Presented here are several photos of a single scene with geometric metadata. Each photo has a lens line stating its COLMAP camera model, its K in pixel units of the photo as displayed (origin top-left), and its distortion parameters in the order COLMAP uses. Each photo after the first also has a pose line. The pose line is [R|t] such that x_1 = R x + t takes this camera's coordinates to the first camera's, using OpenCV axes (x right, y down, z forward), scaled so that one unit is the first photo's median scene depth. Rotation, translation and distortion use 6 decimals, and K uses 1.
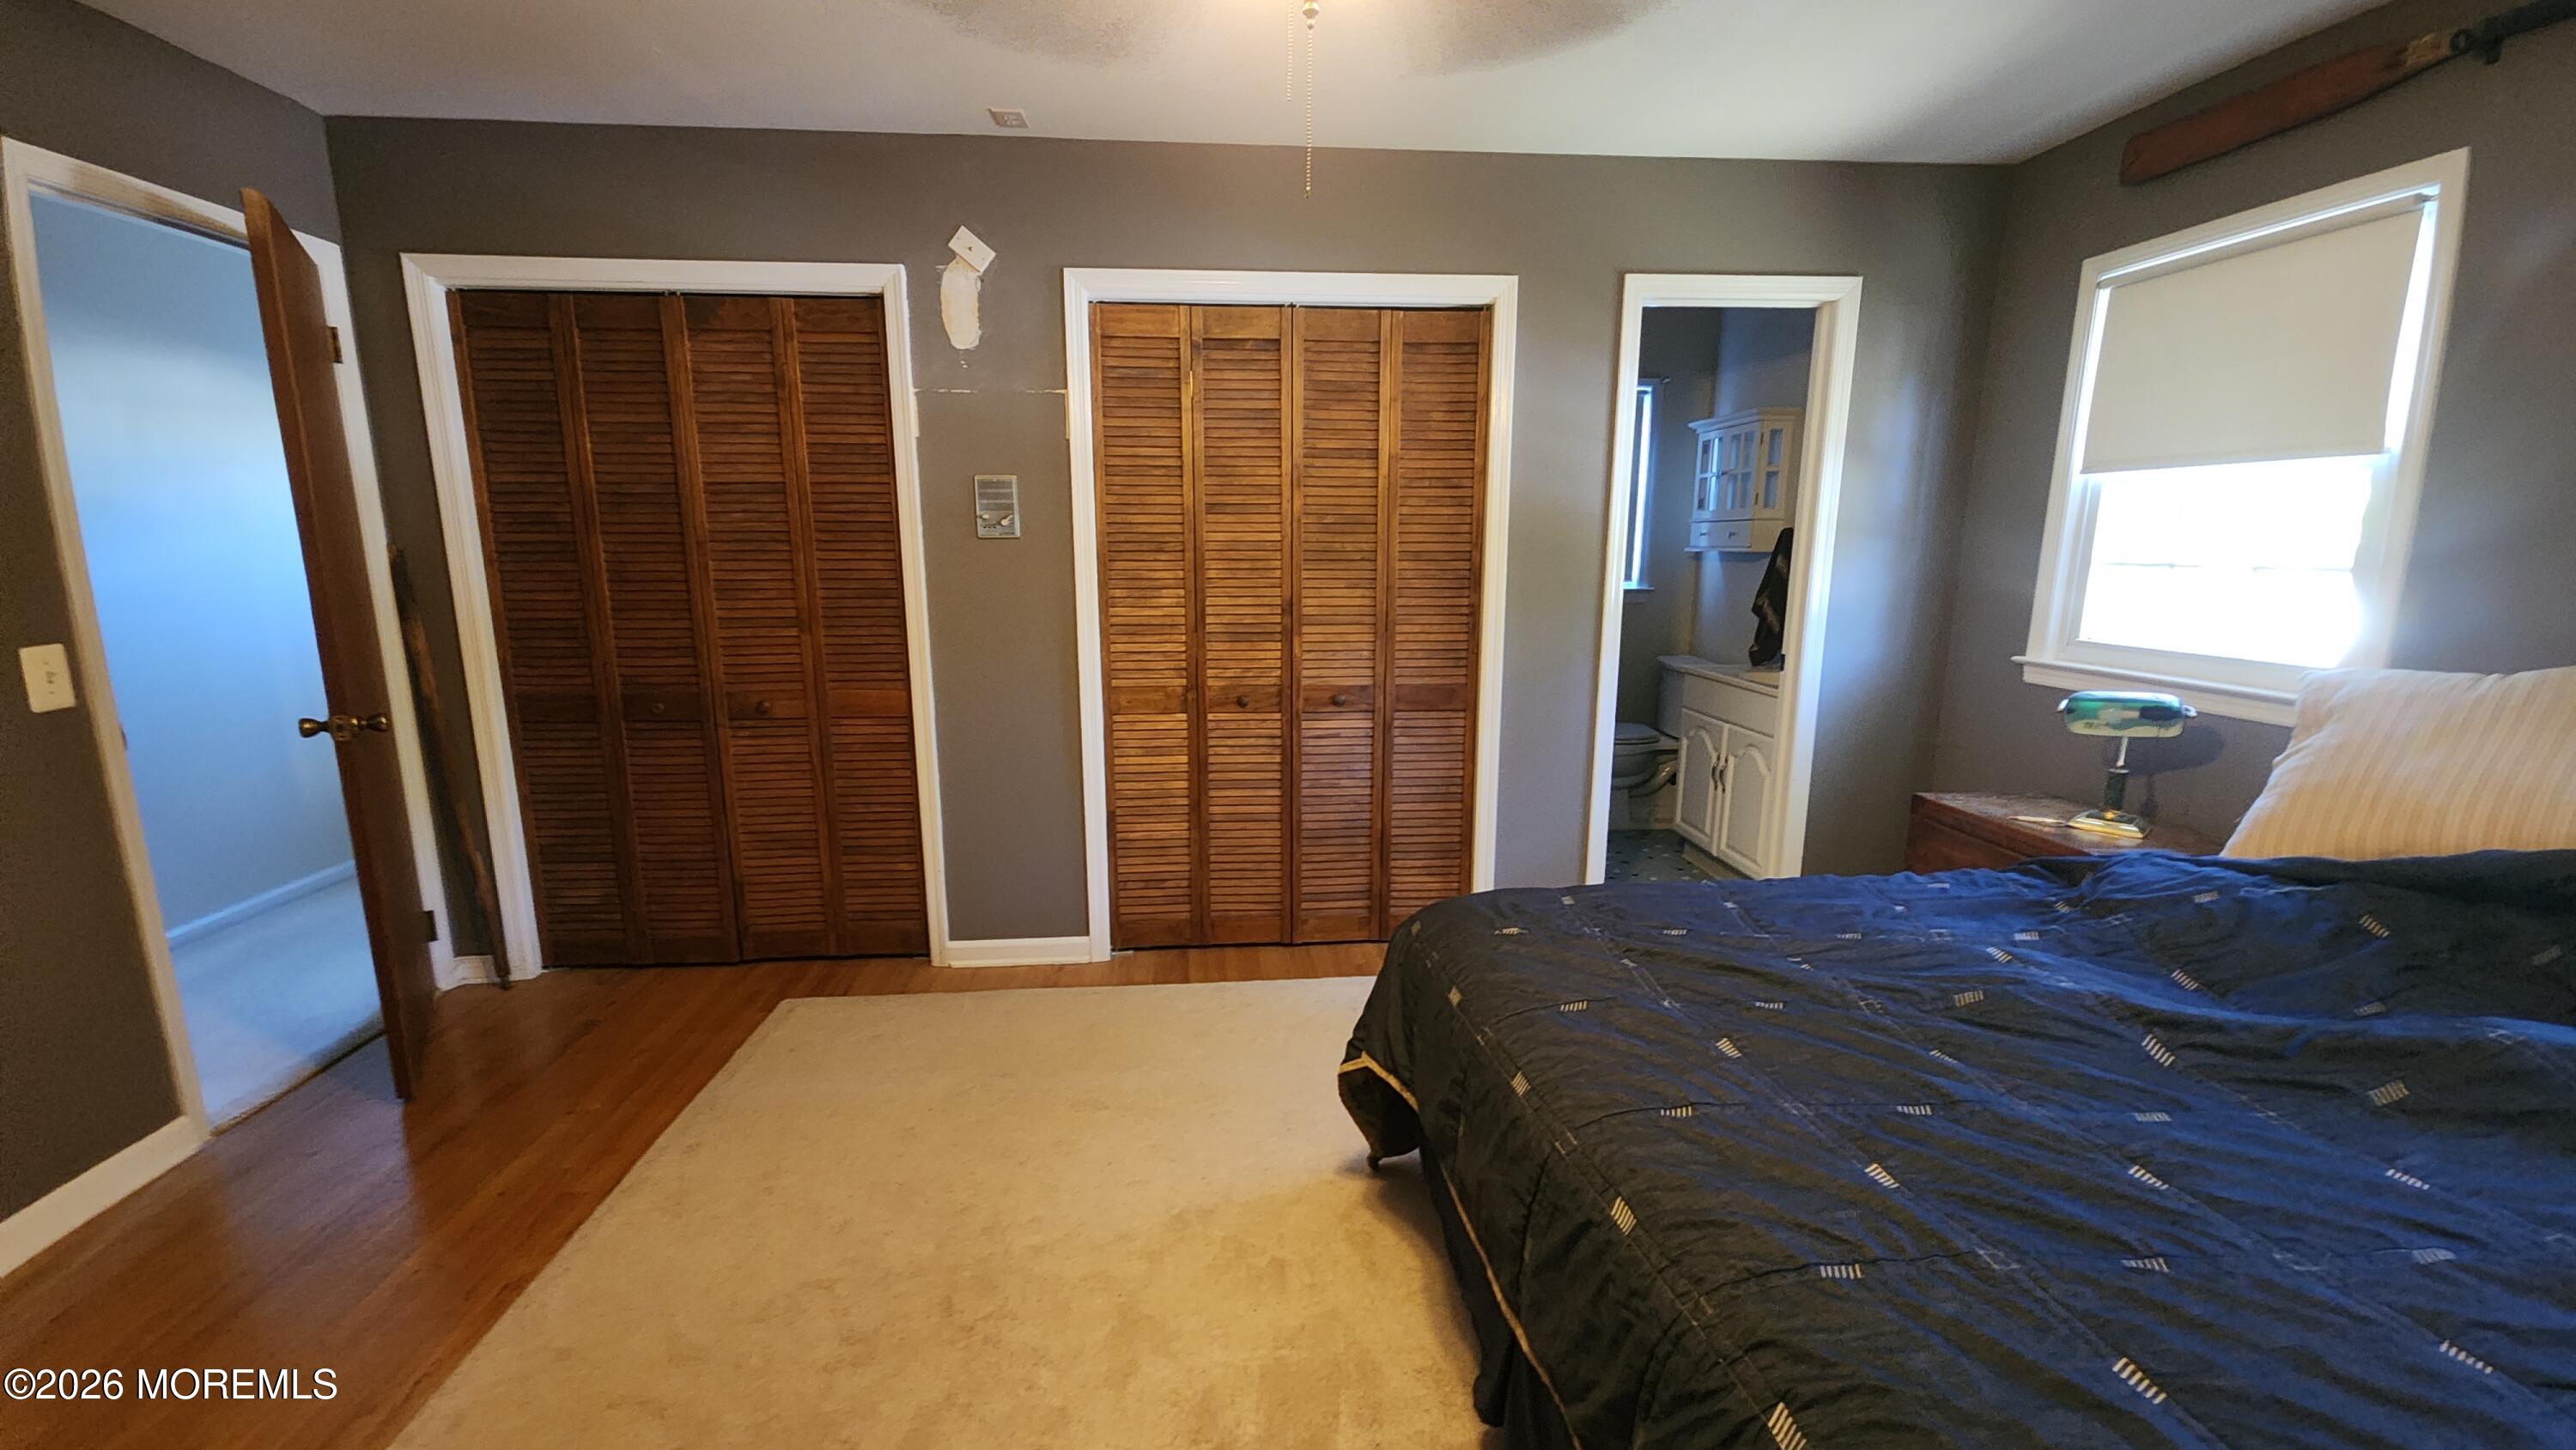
lens RADIAL K [[1058.1, 0, 1276.9], [0, 1058.1, 747.2], [0, 0, 1]] dist [0.024383, -0.015486]
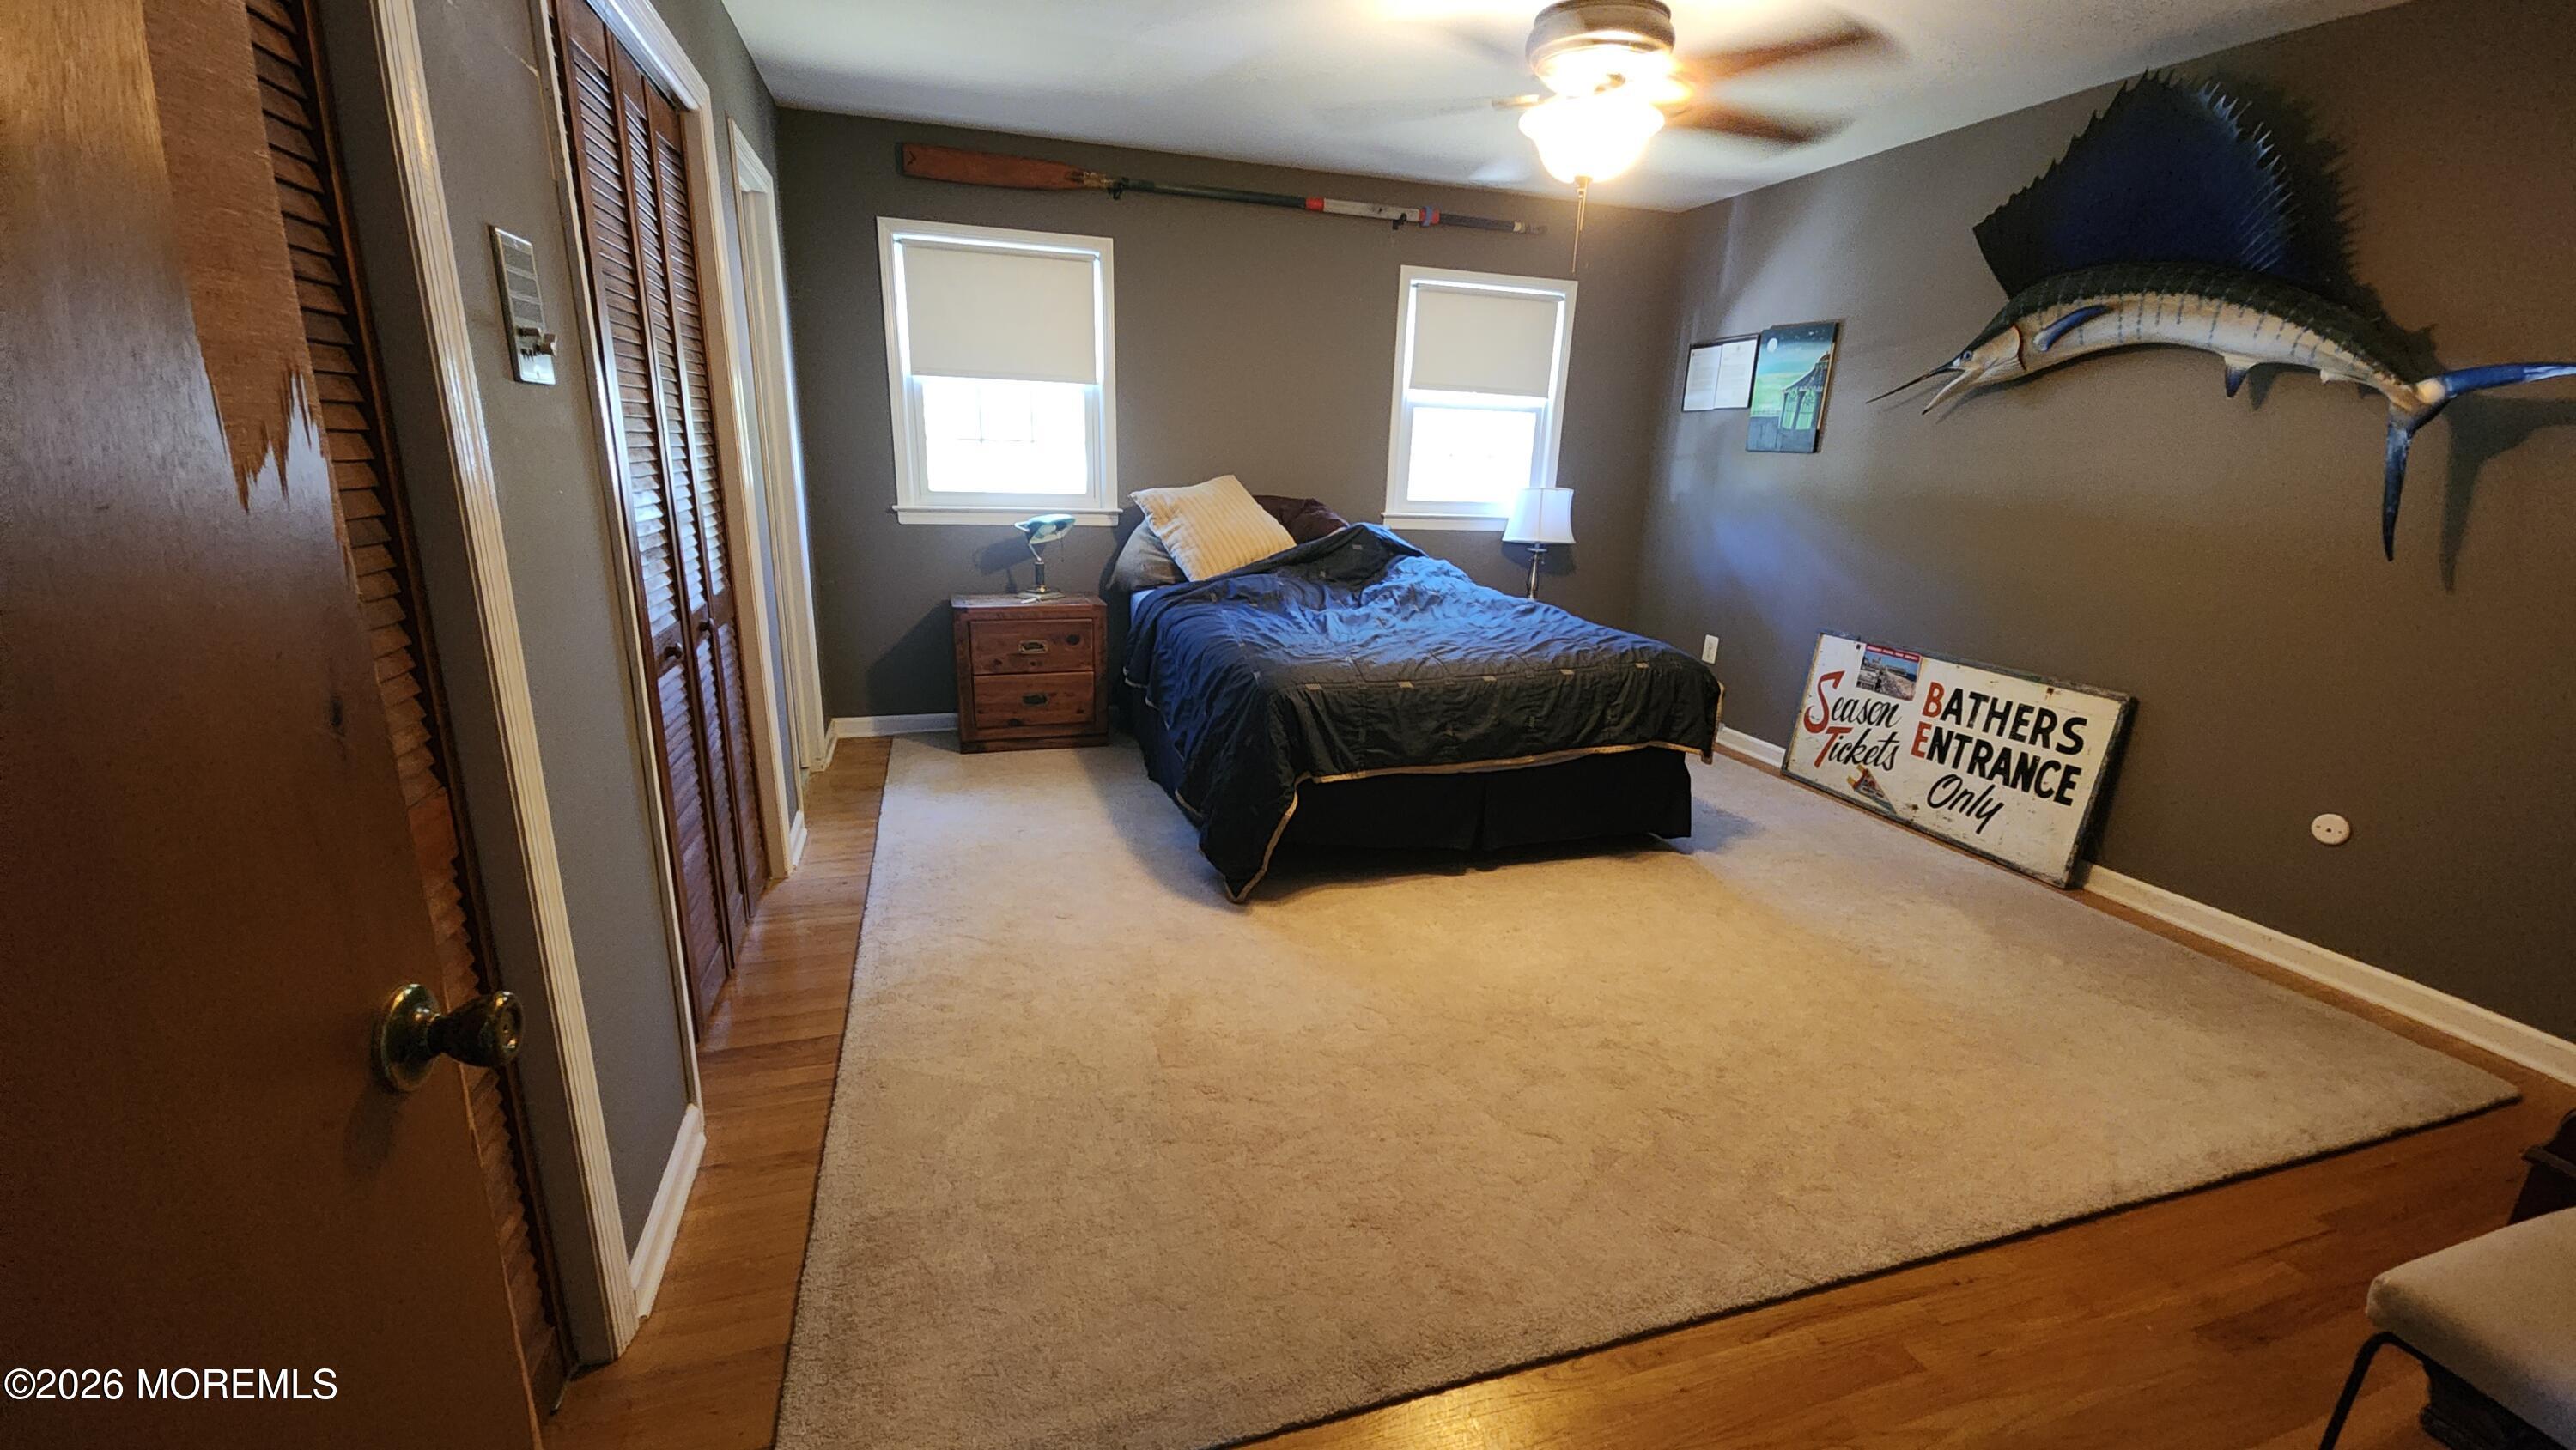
lens RADIAL K [[1058.1, 0, 1276.9], [0, 1058.1, 747.2], [0, 0, 1]] dist [0.024383, -0.015486]
pose [[-0.217706, -0.287656, 0.932662, -0.896873], [0.161177, 0.931867, 0.325033, -0.179028], [-0.962614, 0.221085, -0.156509, 0.886237]]
